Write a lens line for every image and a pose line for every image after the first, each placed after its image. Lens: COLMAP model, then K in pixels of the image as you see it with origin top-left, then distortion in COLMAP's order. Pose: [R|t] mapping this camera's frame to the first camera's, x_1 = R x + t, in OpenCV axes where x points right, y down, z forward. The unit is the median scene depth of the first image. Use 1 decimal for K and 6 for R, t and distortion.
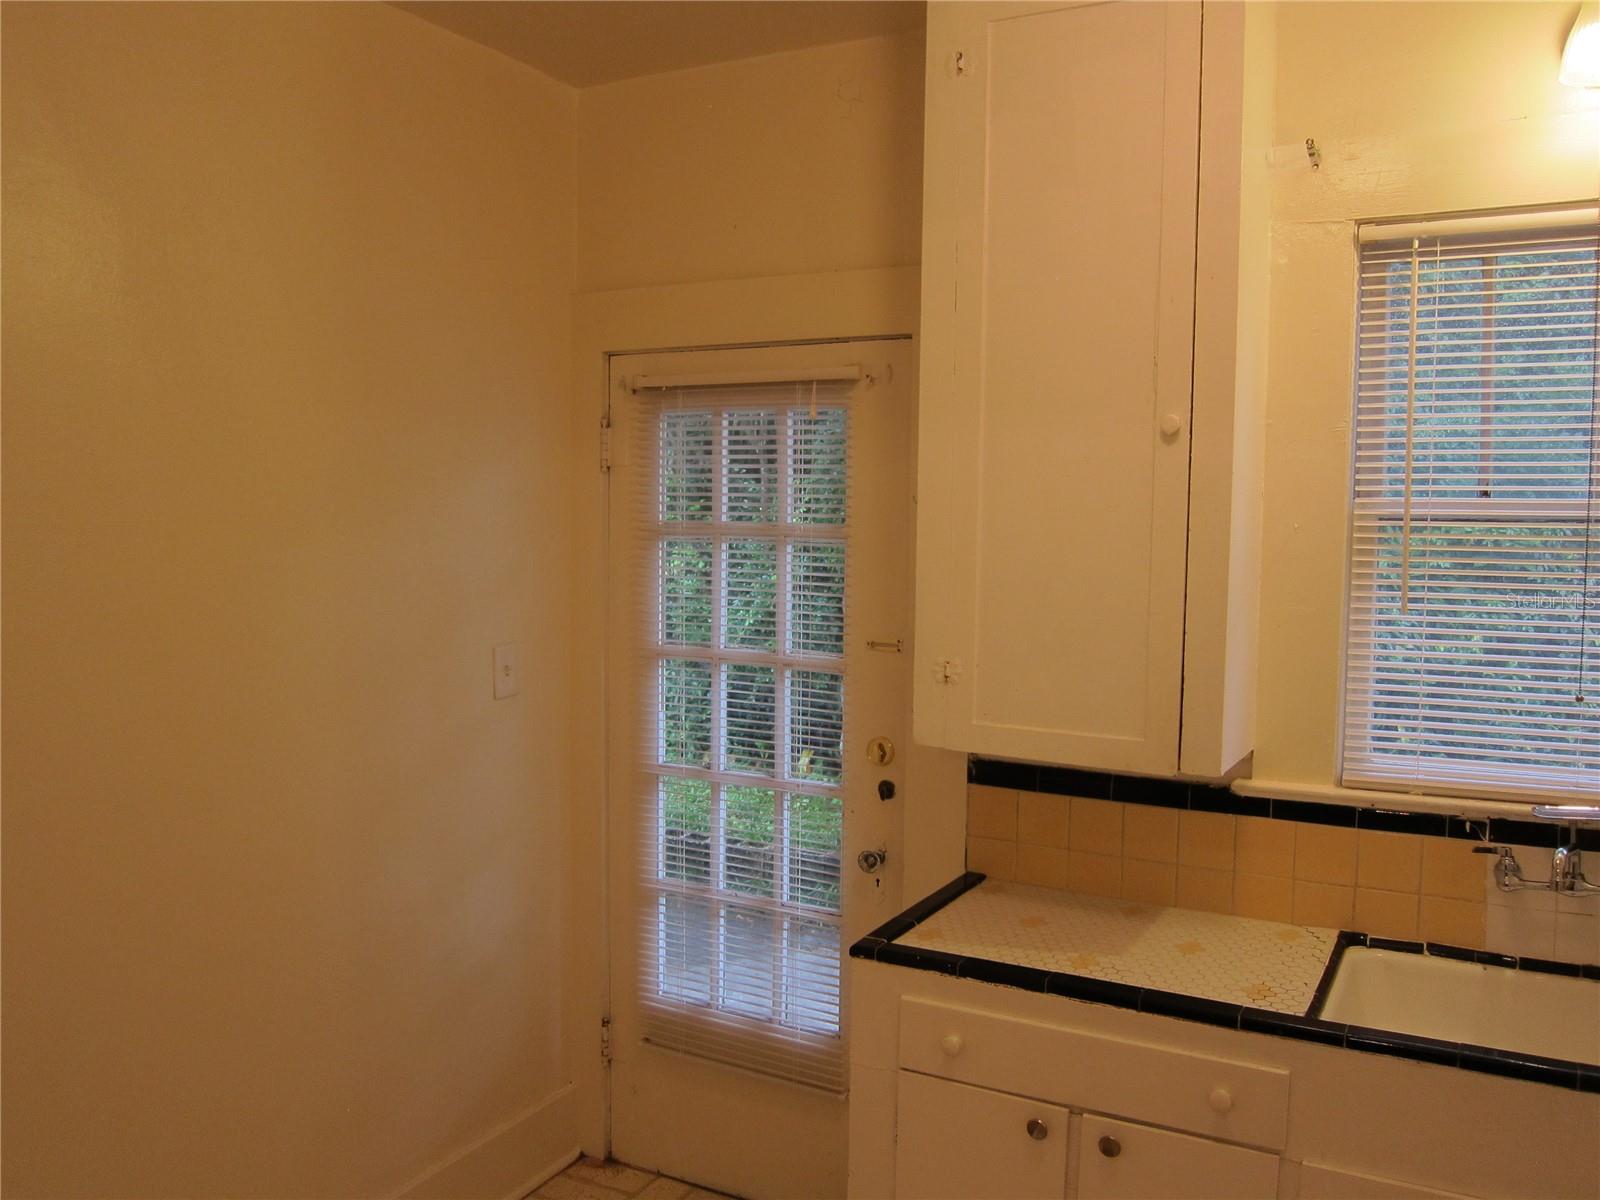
lens RADIAL K [[1332.6, 0, 800.0], [0, 1332.6, 600.0], [0, 0, 1]] dist [-0.055695, 0.007147]
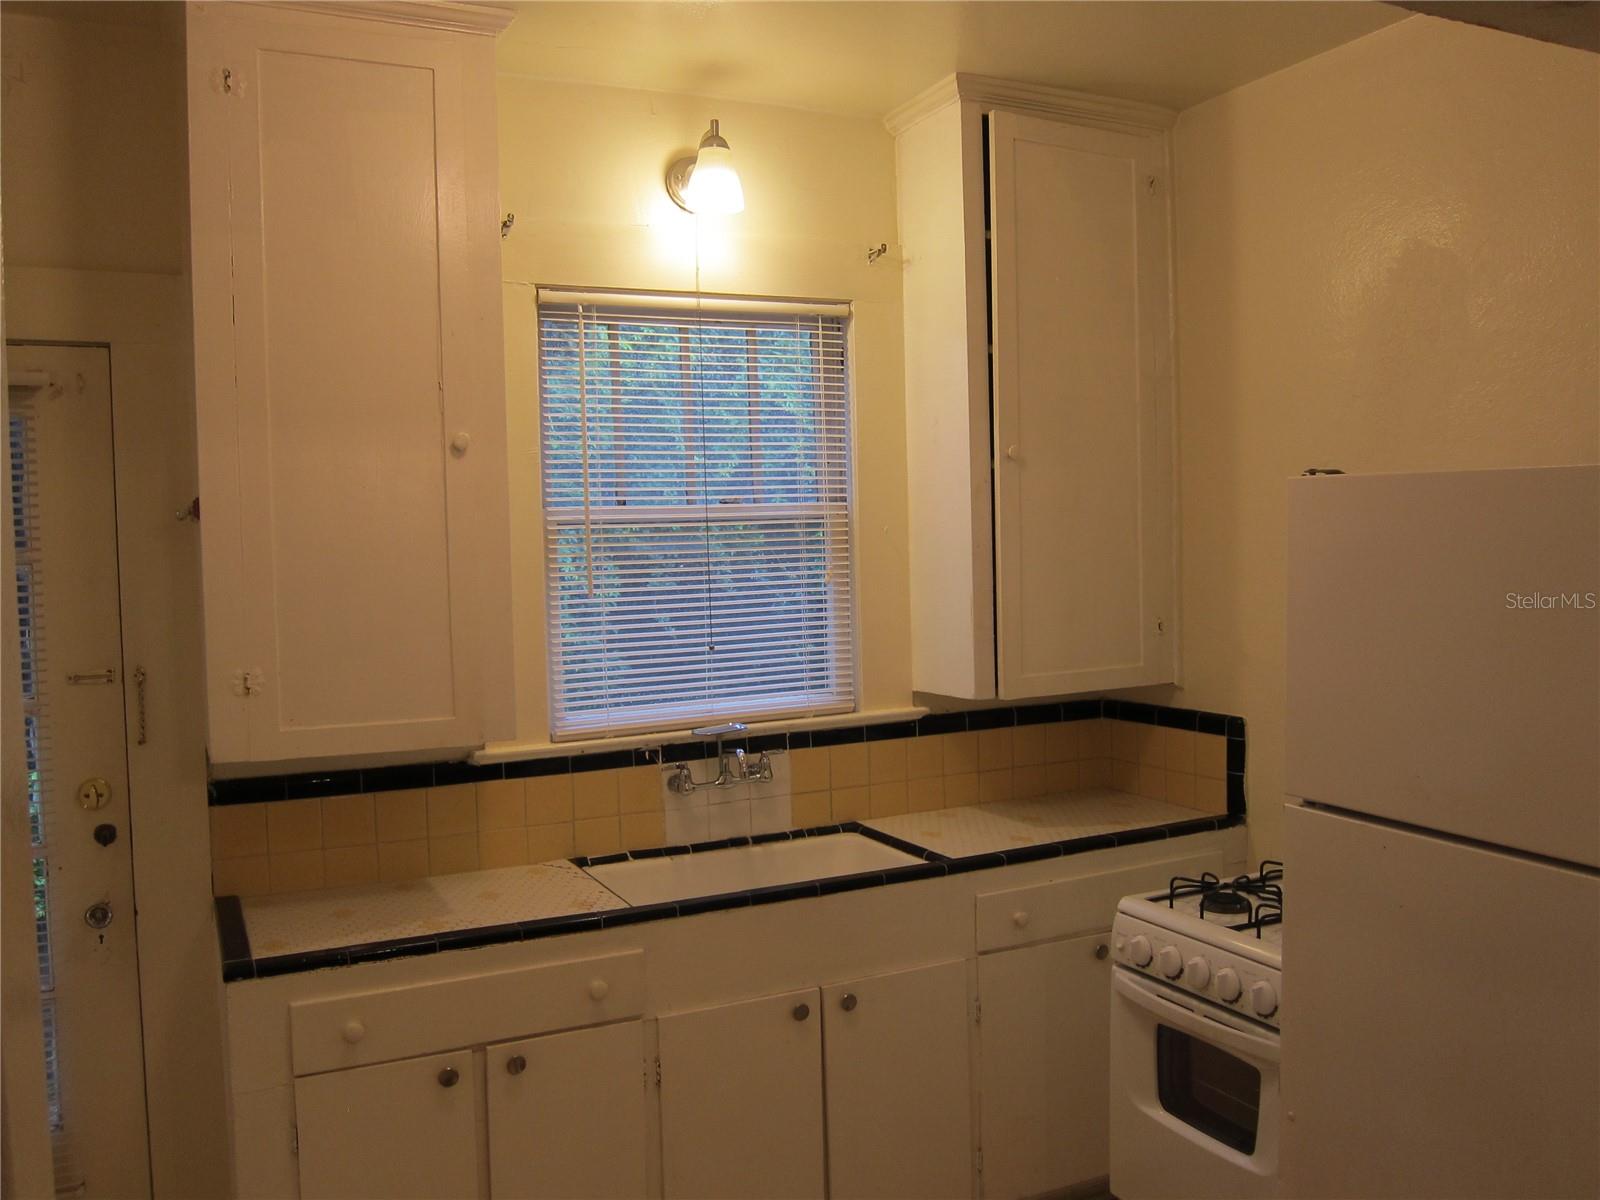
lens RADIAL K [[1332.6, 0, 800.0], [0, 1332.6, 600.0], [0, 0, 1]] dist [-0.055695, 0.007147]
pose [[0.575784, -0.054916, 0.815755, -0.479885], [0.091900, 0.995766, 0.002169, 0.029162], [-0.812420, 0.073719, 0.578393, 0.093857]]
